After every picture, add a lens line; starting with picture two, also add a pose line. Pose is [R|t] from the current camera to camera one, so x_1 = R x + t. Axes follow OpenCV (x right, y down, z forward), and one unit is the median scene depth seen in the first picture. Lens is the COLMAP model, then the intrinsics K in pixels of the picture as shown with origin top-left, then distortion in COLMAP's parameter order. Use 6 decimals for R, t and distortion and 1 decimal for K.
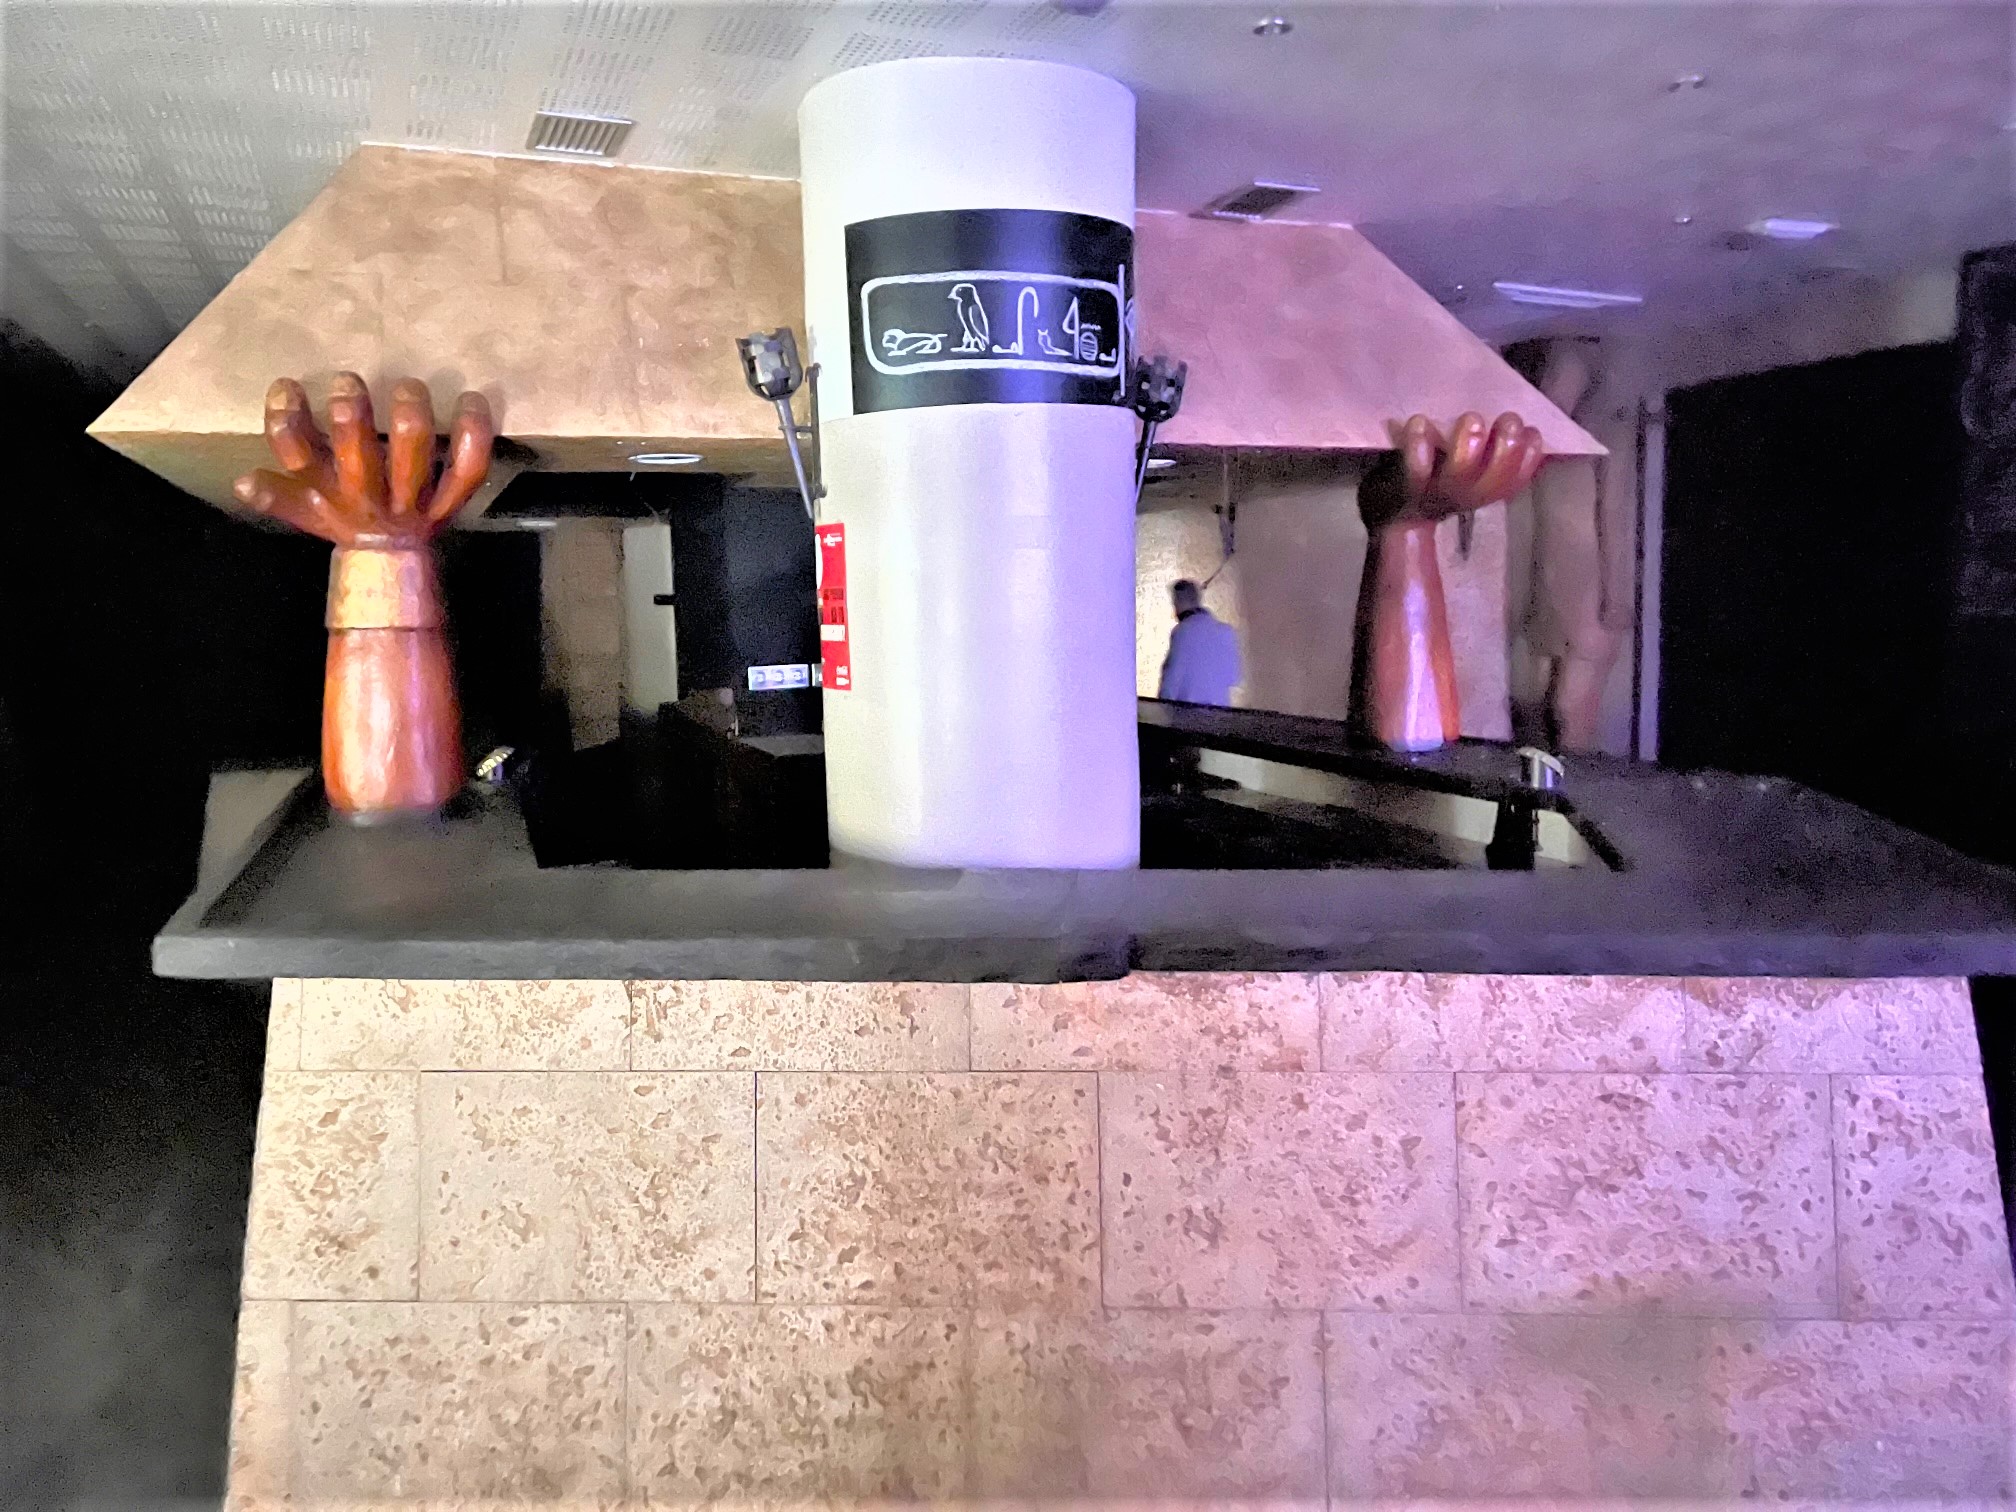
lens RADIAL K [[1535.5, 0, 1020.1], [0, 1535.5, 747.6], [0, 0, 1]] dist [0.071674, -0.055669]
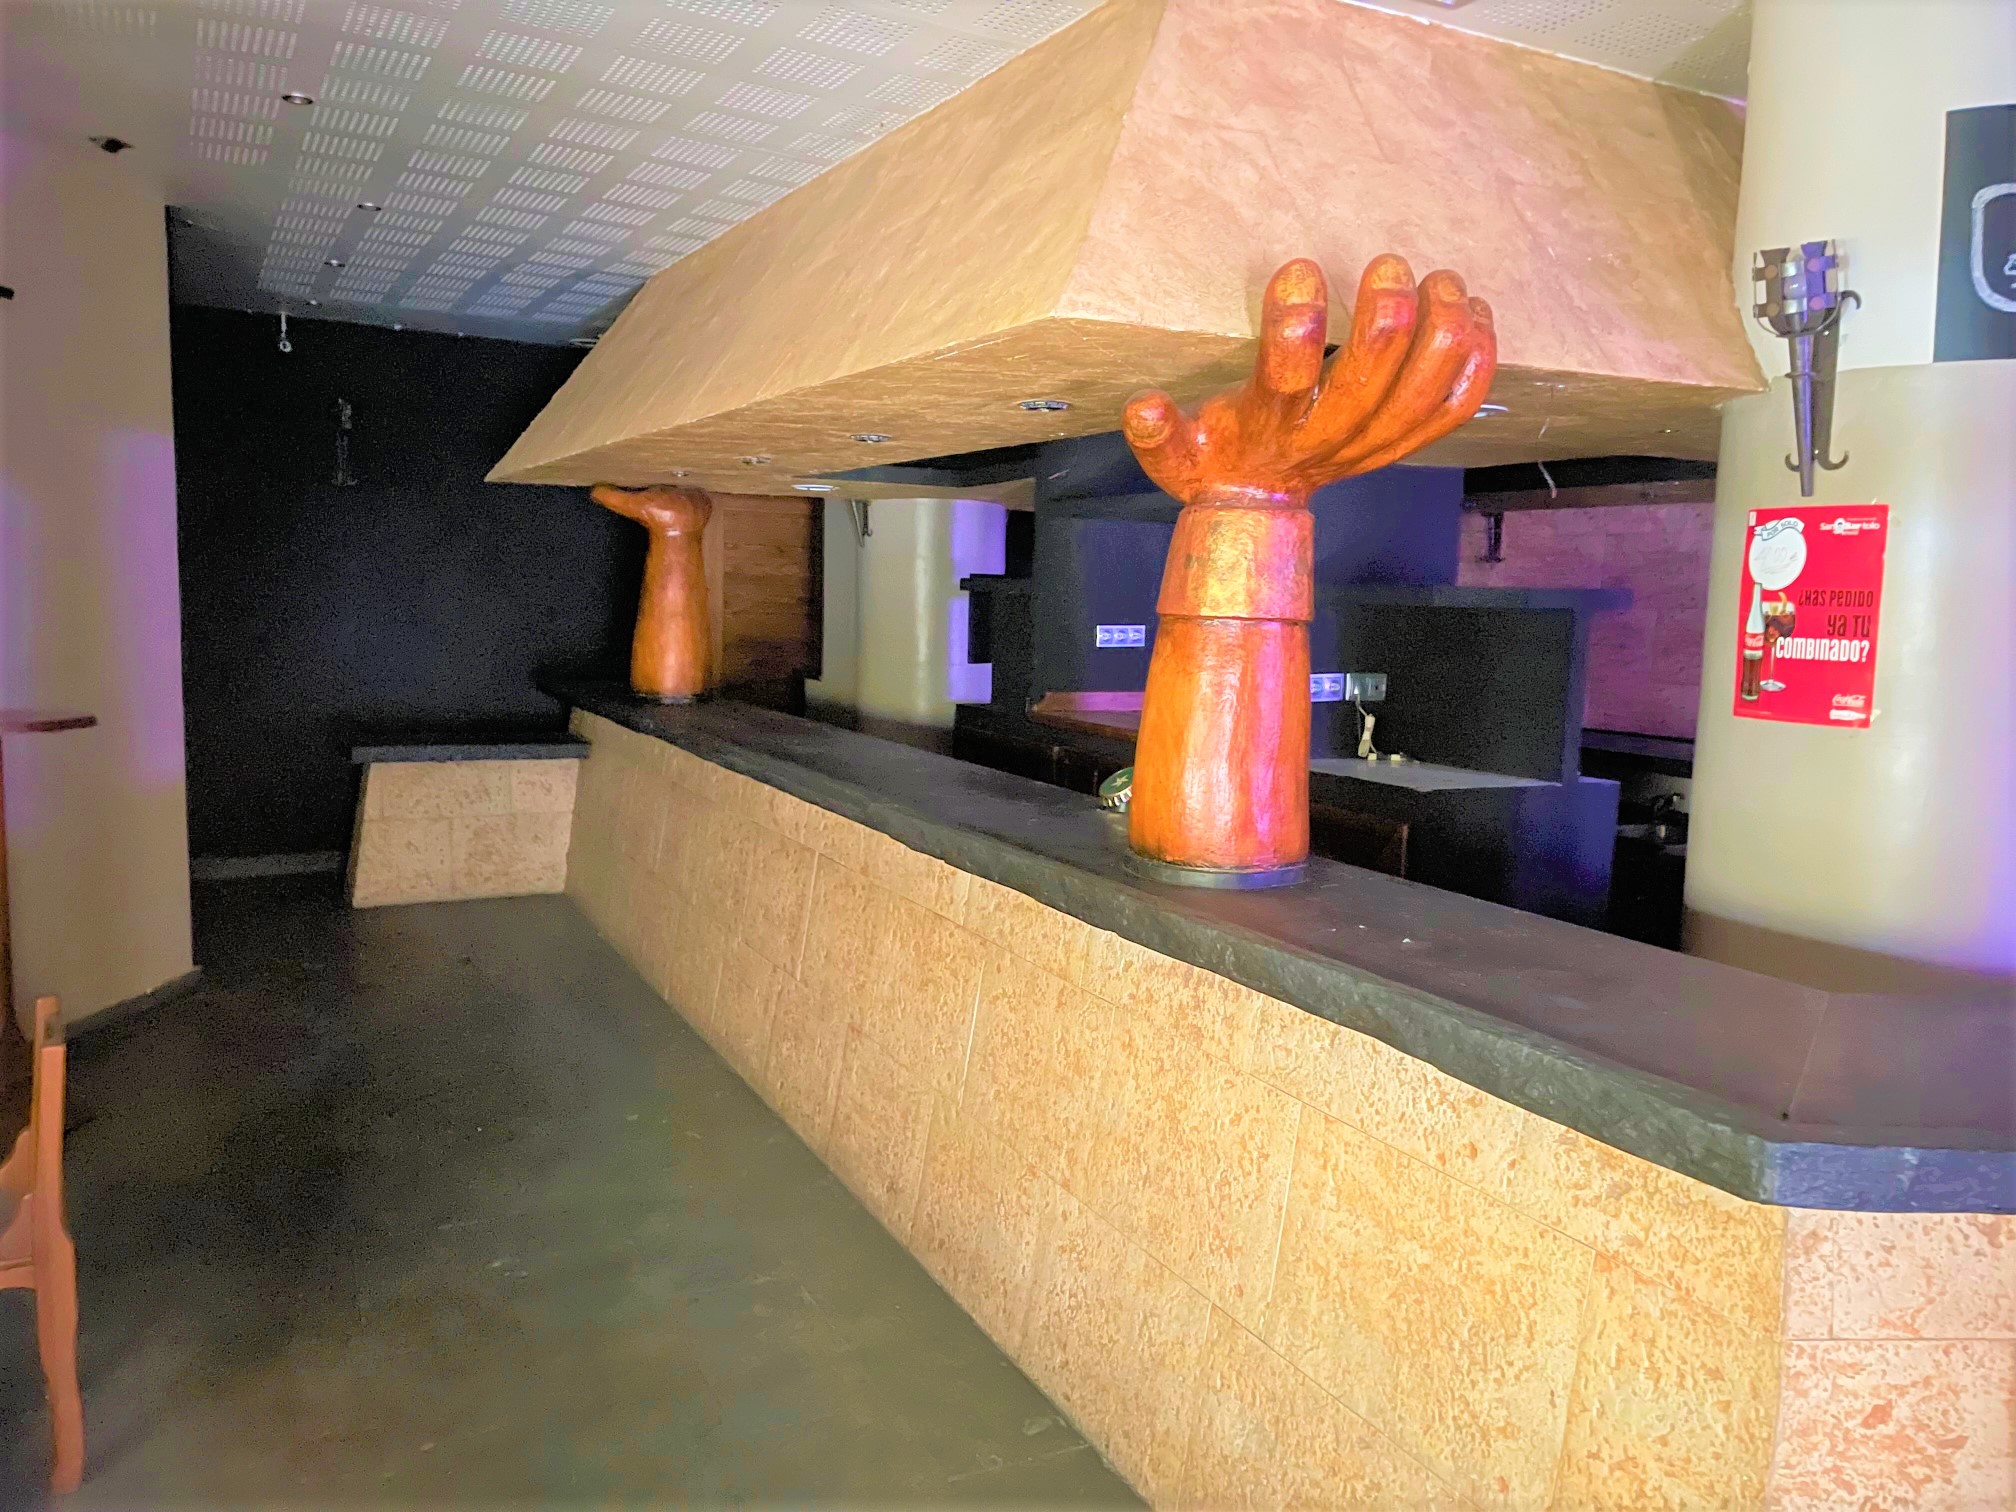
lens RADIAL K [[1528.9, 0, 1008.0], [0, 1528.9, 756.0], [0, 0, 1]] dist [0.074591, -0.100374]
pose [[0.991598, 0.035910, 0.124272, -0.878164], [-0.037074, 0.999288, 0.007068, -0.019010], [-0.123929, -0.011616, 0.992223, 0.426562]]
